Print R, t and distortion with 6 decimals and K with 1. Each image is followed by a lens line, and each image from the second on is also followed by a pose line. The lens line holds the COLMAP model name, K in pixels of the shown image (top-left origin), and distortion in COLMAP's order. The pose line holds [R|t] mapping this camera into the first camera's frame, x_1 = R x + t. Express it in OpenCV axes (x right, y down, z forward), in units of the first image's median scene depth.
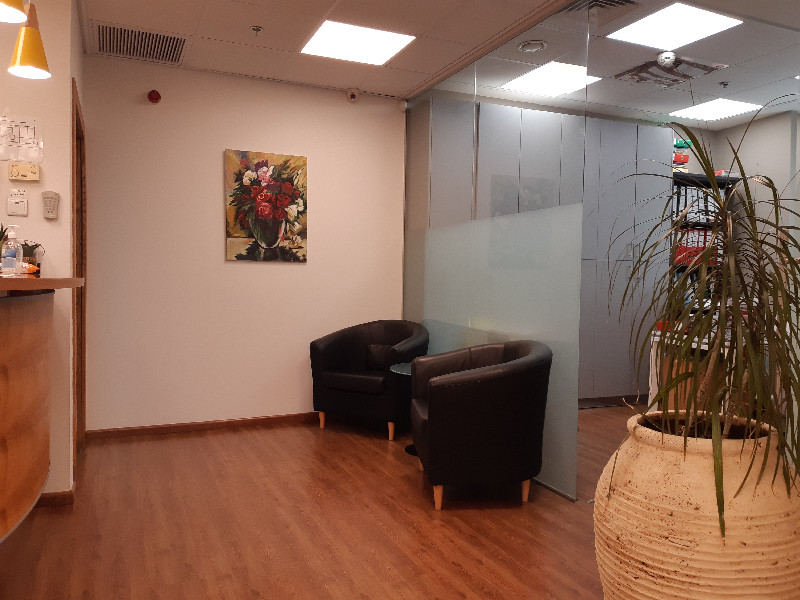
lens RADIAL K [[614.9, 0, 400.2], [0, 614.9, 307.2], [0, 0, 1]] dist [0.066227, 0.000217]
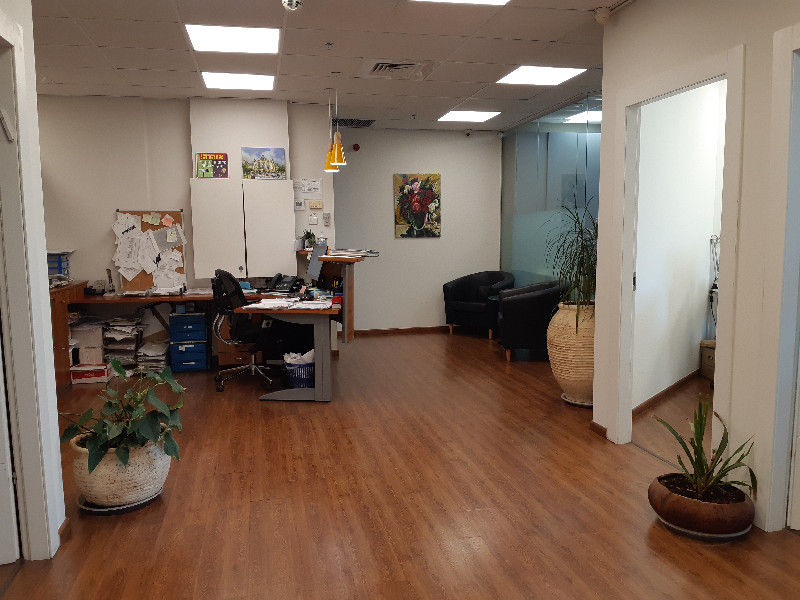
lens RADIAL K [[614.9, 0, 397.8], [0, 614.9, 304.8], [0, 0, 1]] dist [0.066227, 0.000217]
pose [[0.978570, -0.001854, -0.205908, 0.081479], [0.016439, 0.997471, 0.069144, -0.006831], [0.205259, -0.071047, 0.976126, -0.697289]]
